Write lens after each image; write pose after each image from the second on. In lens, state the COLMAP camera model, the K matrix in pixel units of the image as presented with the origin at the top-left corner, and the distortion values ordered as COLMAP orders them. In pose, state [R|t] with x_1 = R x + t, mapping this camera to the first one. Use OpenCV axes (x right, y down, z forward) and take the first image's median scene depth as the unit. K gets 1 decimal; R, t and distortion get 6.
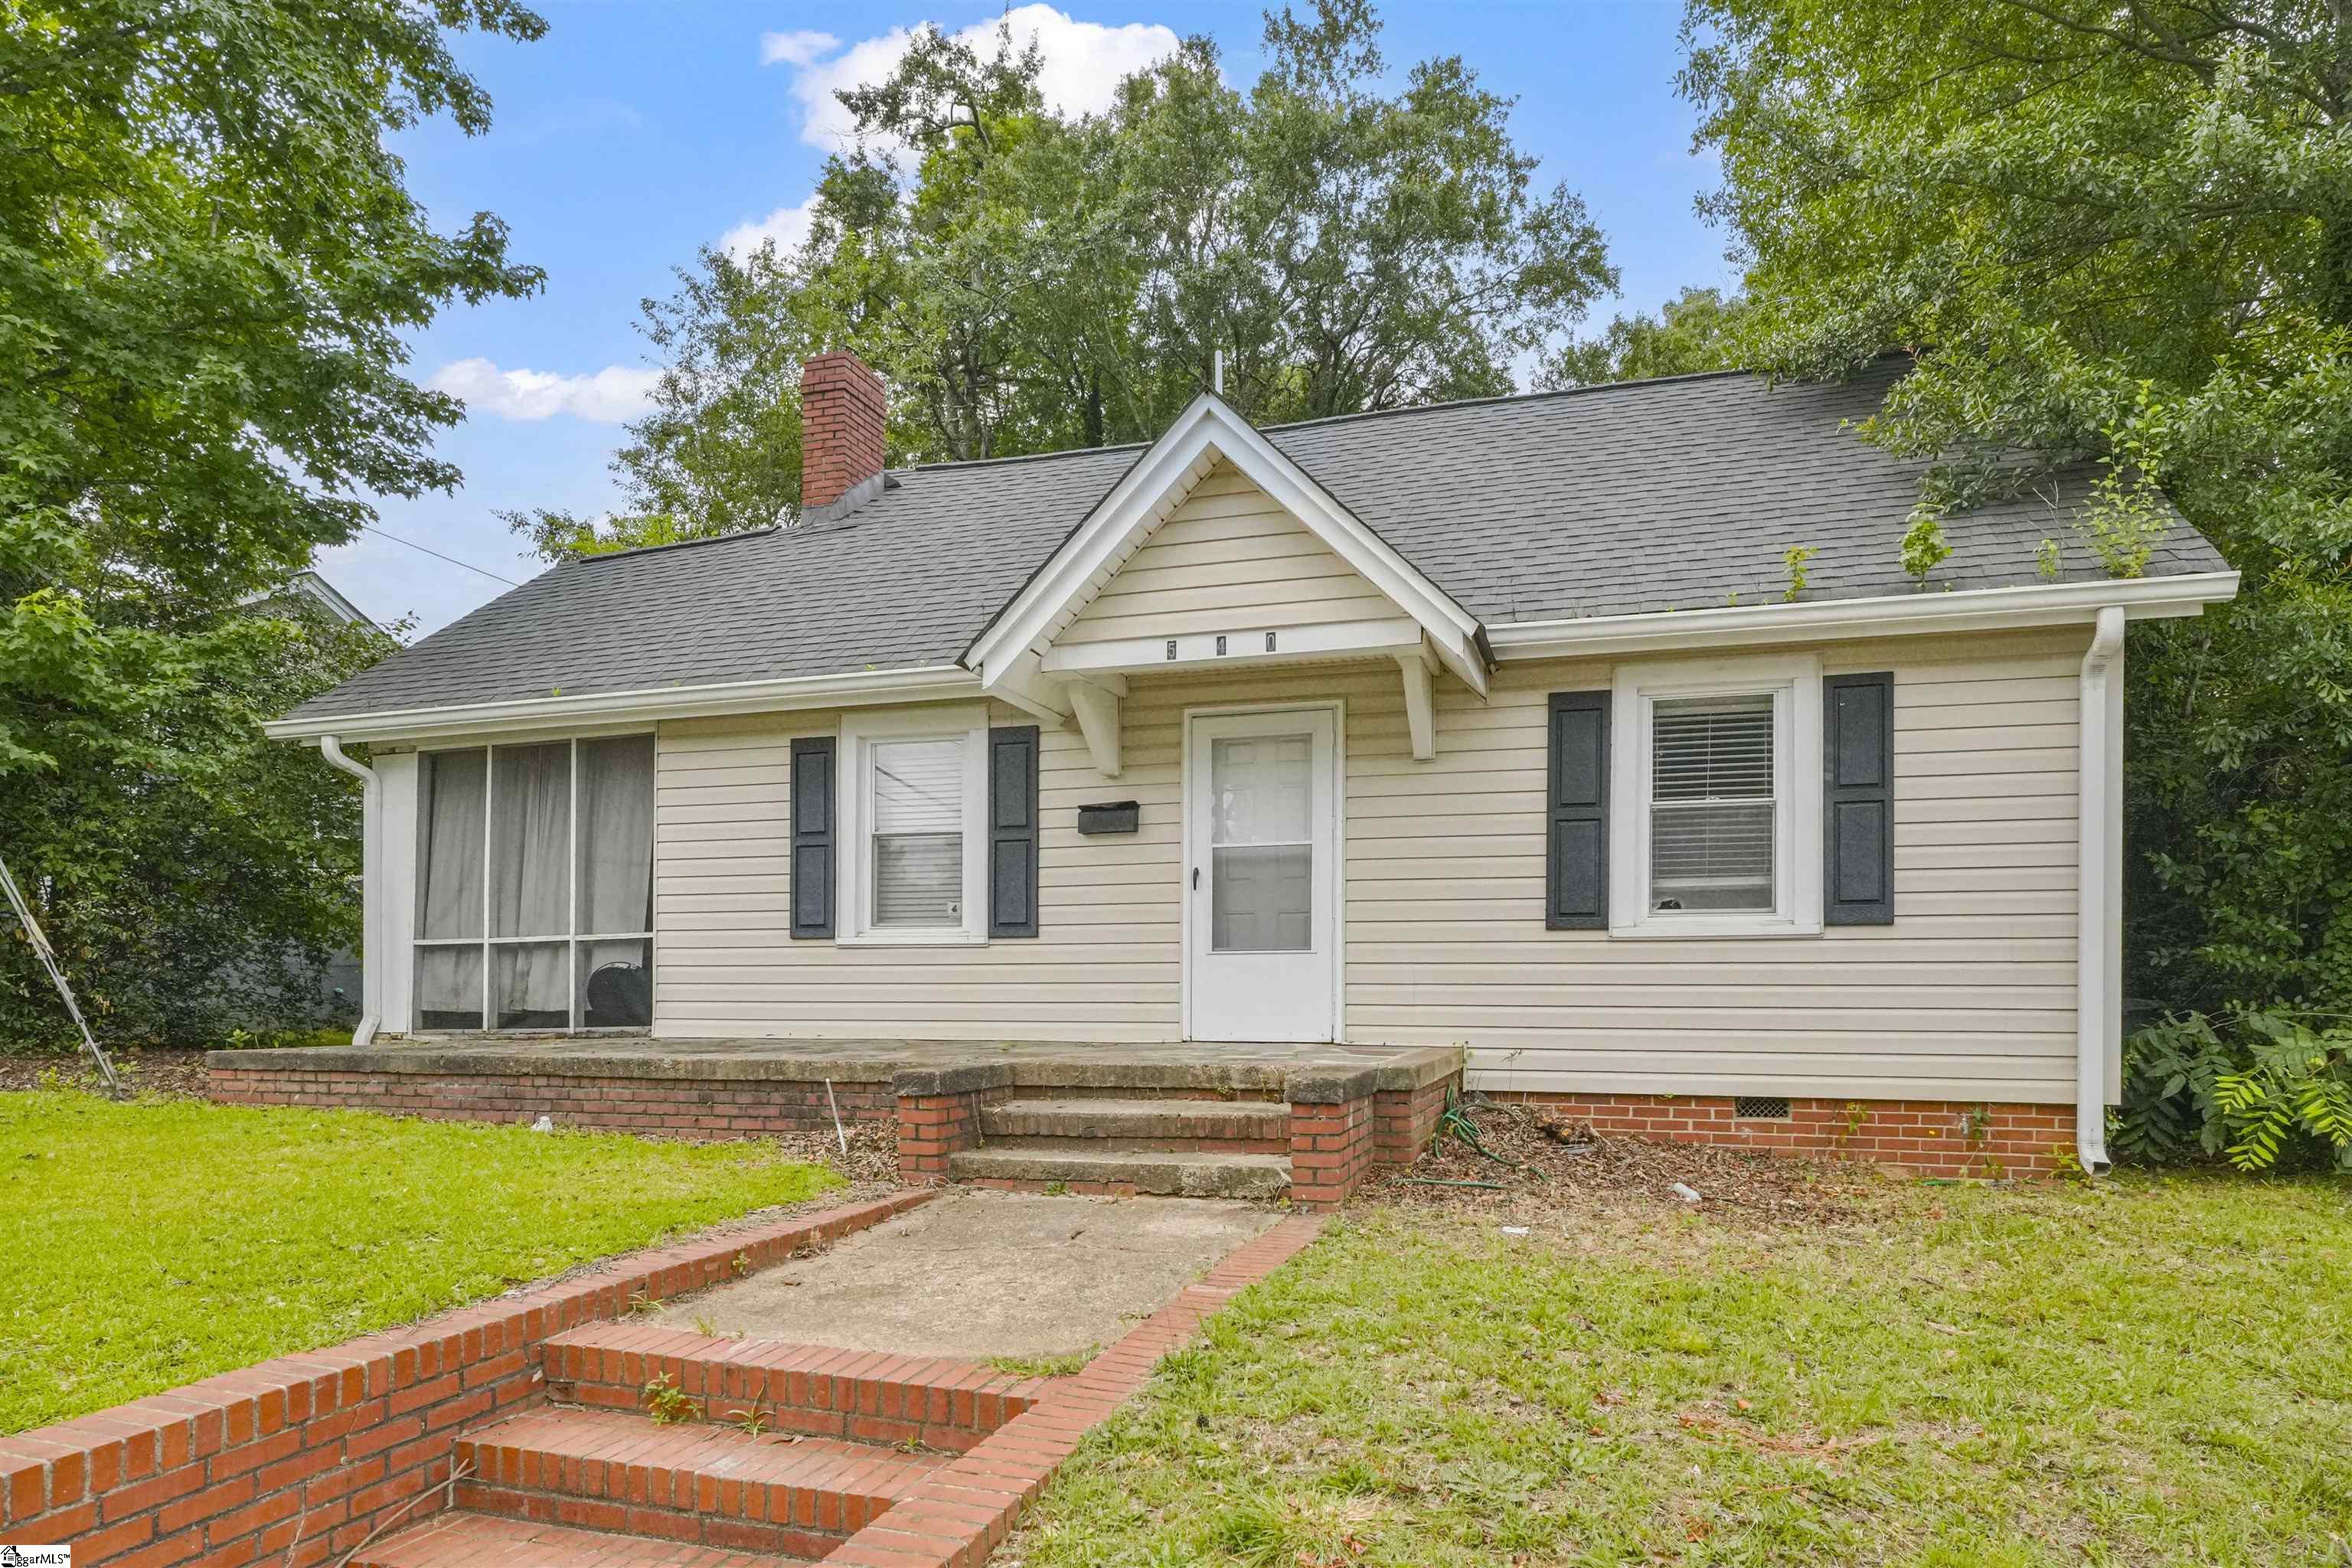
lens RADIAL K [[1225.3, 0, 1193.5], [0, 1225.3, 1086.8], [0, 0, 1]] dist [-0.000229, -0.000690]
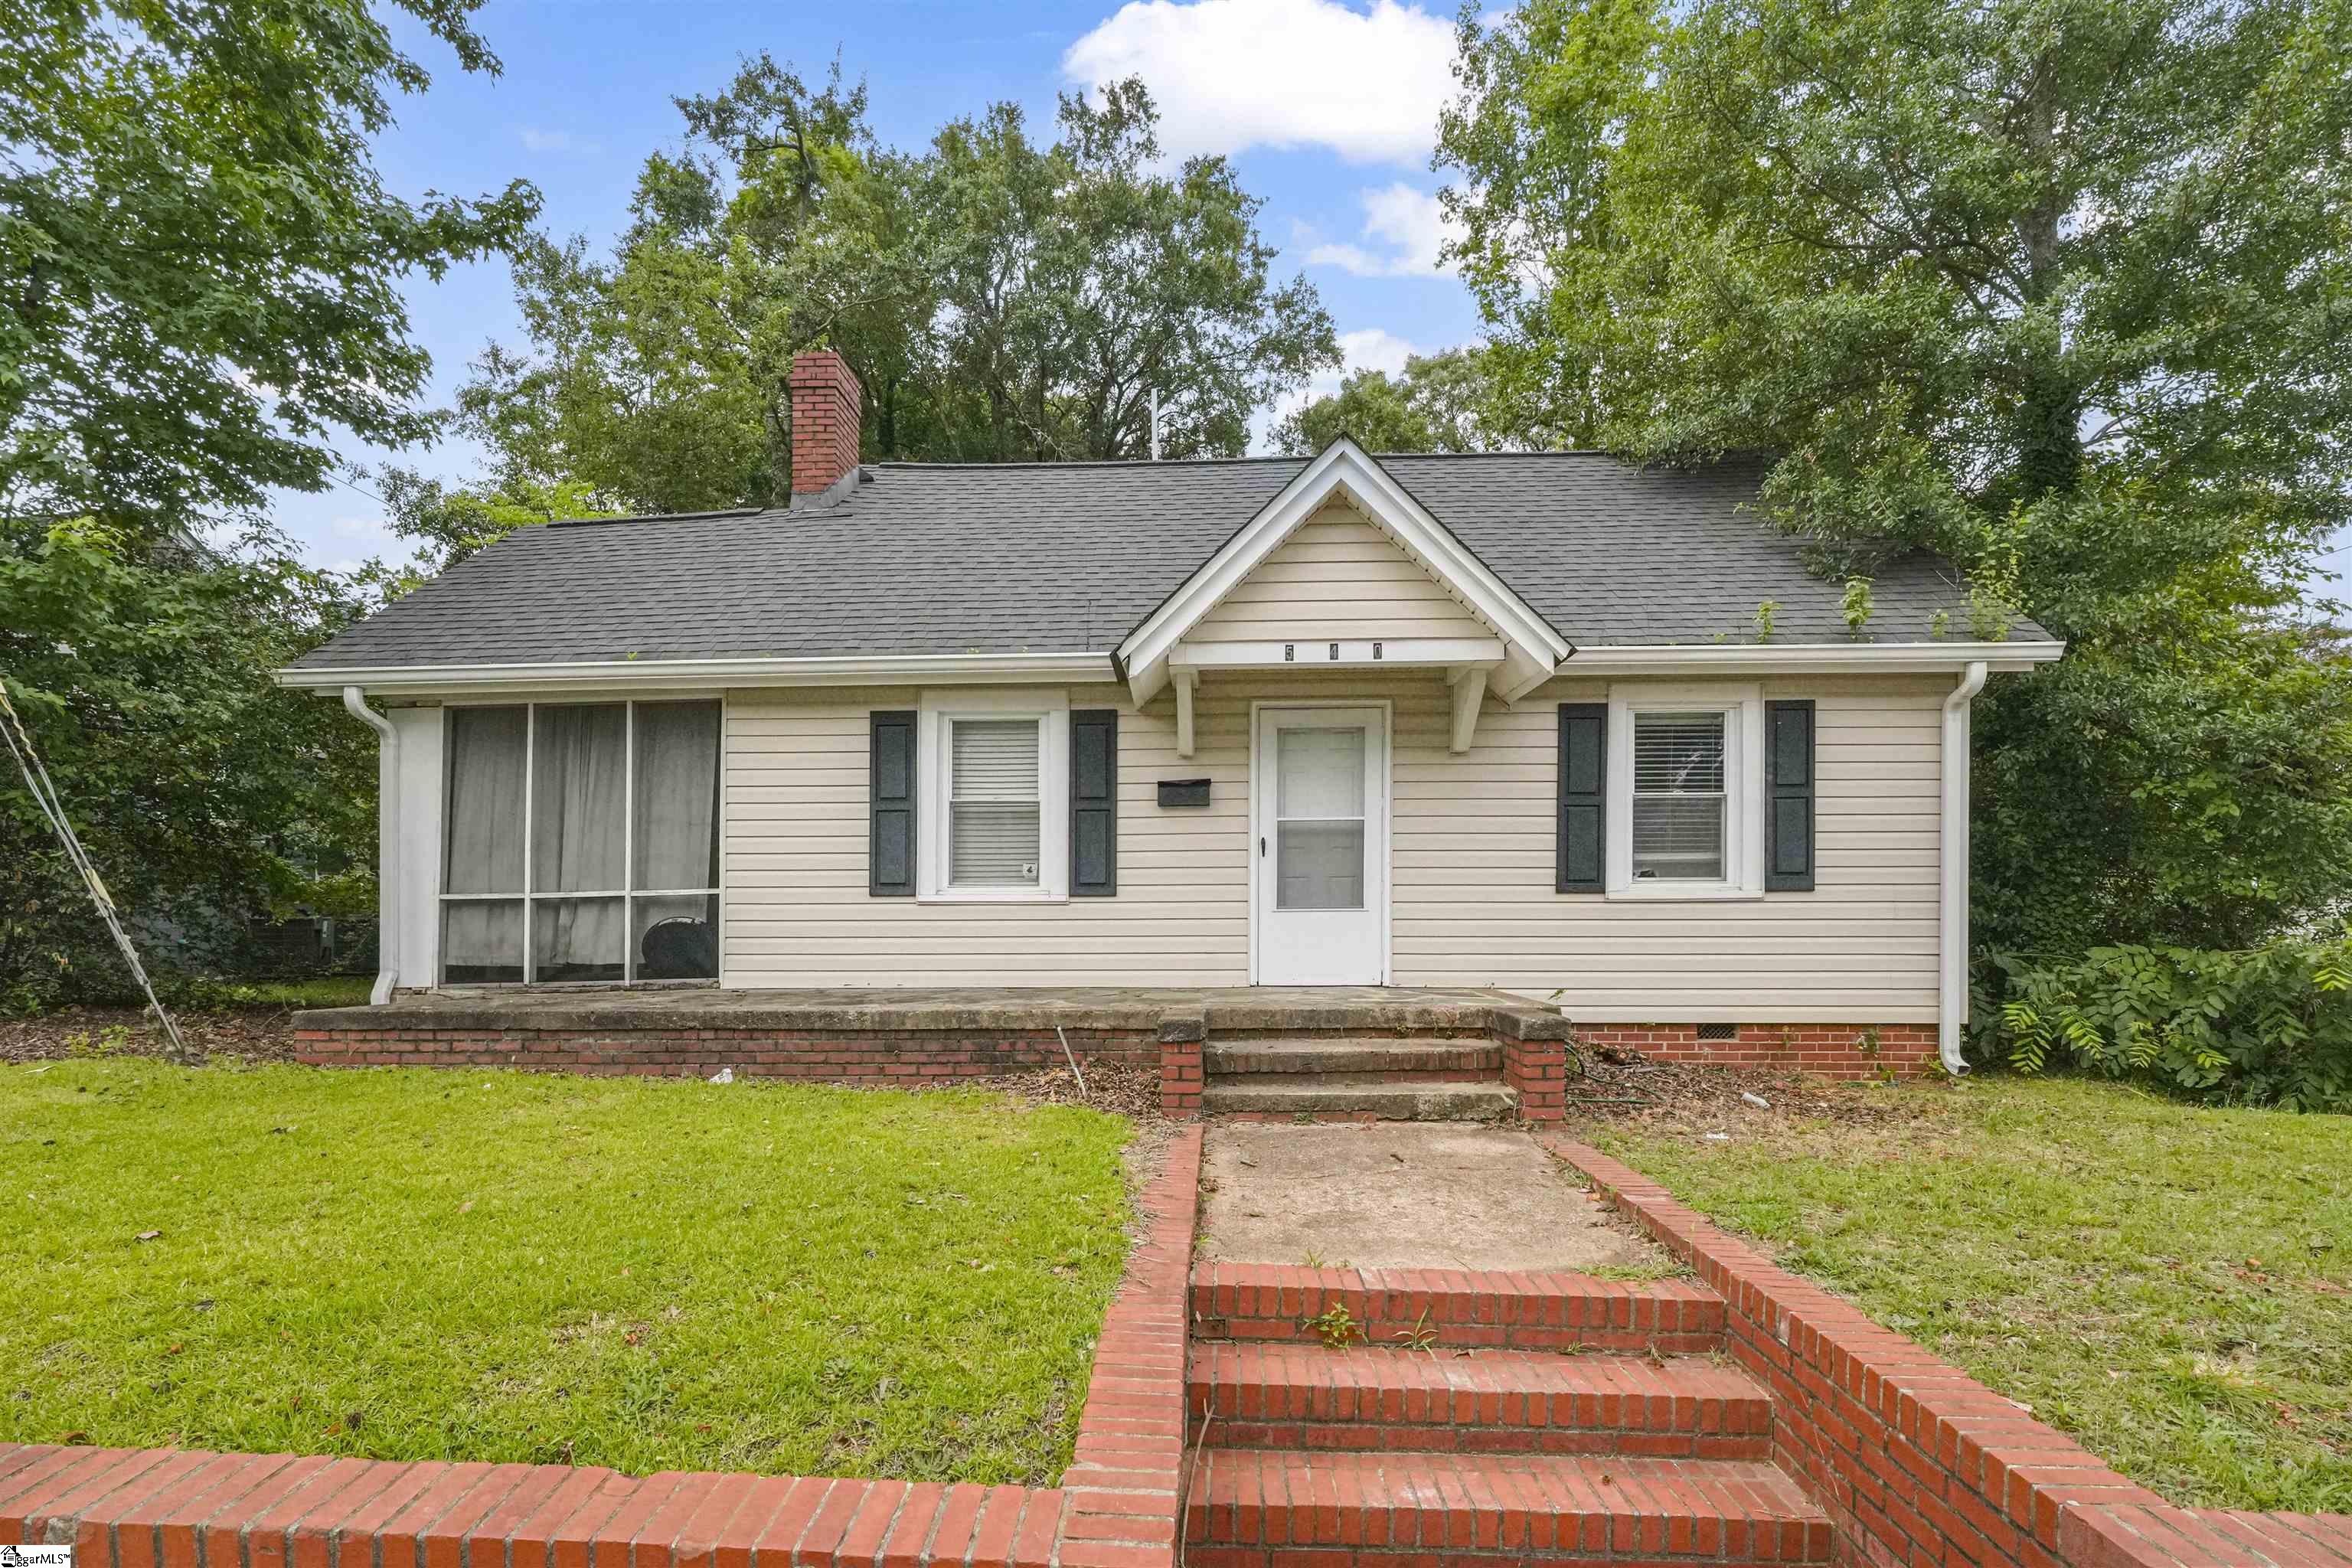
lens RADIAL K [[1055.6, 0, 1122.2], [0, 1055.6, 1015.1], [0, 0, 1]] dist [-0.001432, -0.000106]
pose [[0.975090, -0.020946, 0.220817, -0.360490], [0.021000, 0.999777, 0.002102, -0.014600], [-0.220812, 0.002588, 0.975313, 0.048317]]
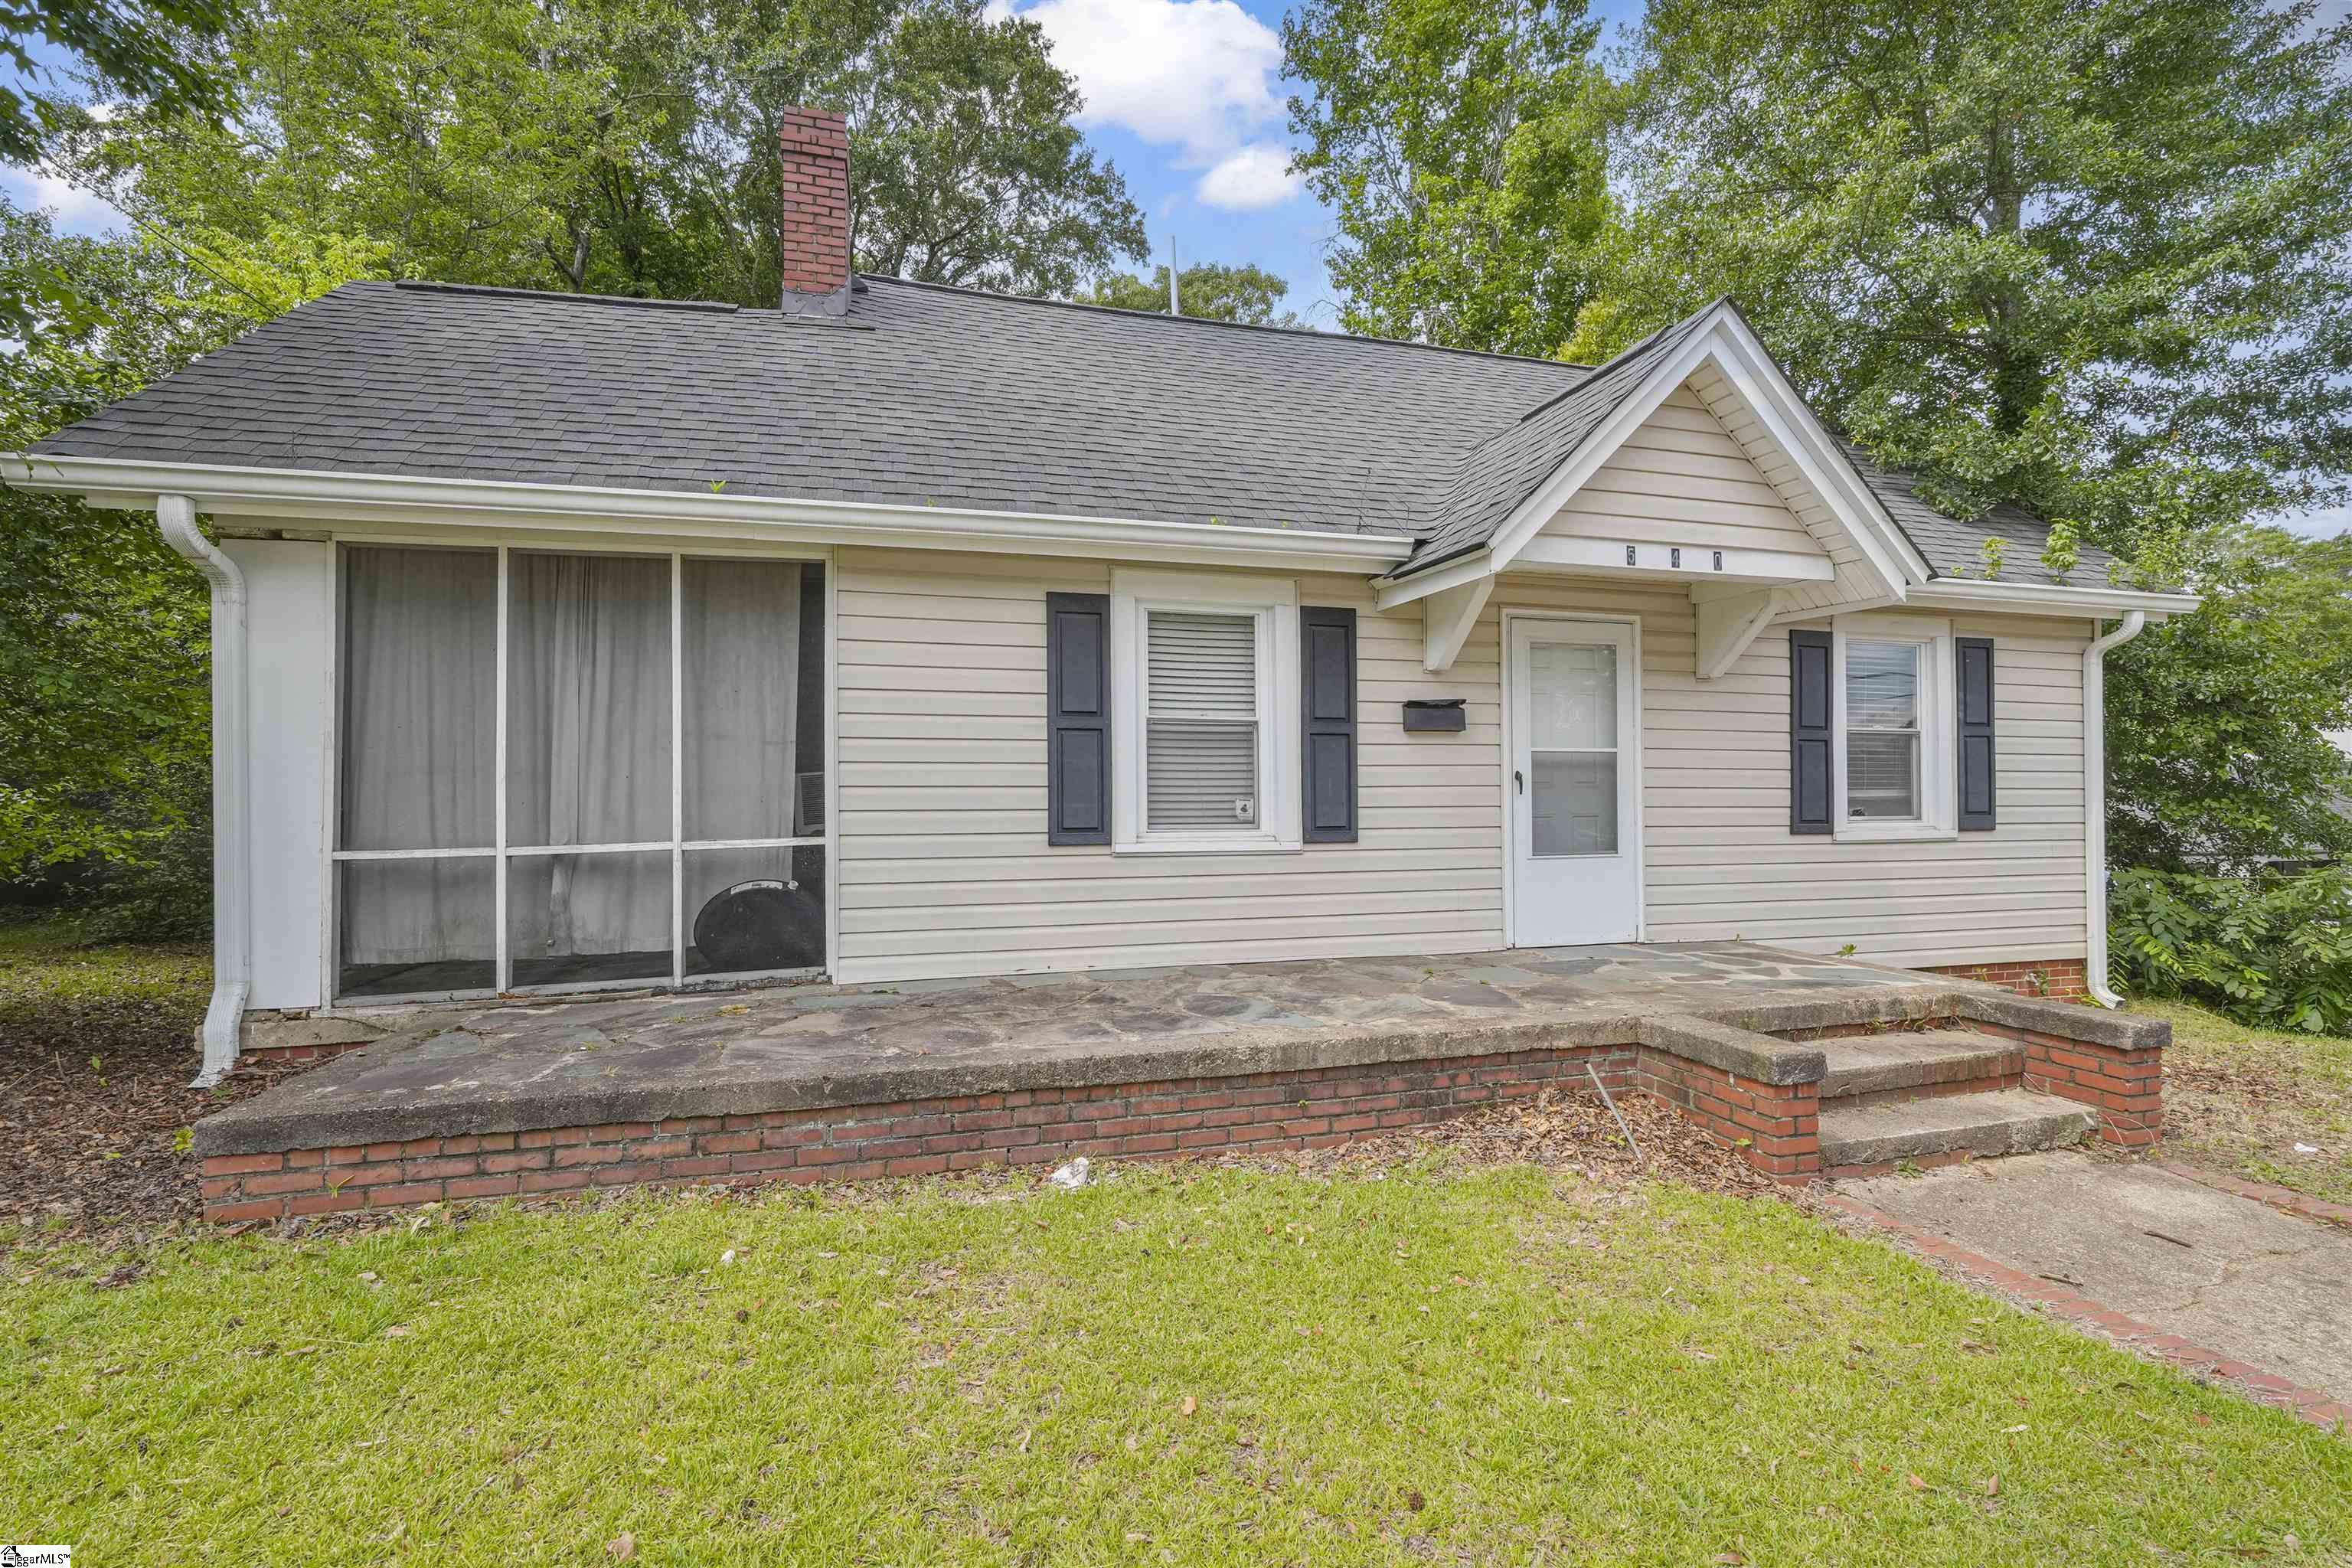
lens RADIAL K [[1028.2, 0, 1107.8], [0, 1028.2, 872.7], [0, 0, 1]] dist [-0.016216, 0.014623]
pose [[0.860480, -0.039302, 0.507966, -0.711031], [0.047815, 0.998849, -0.003715, -0.112157], [-0.507235, 0.027485, 0.861369, 0.468959]]
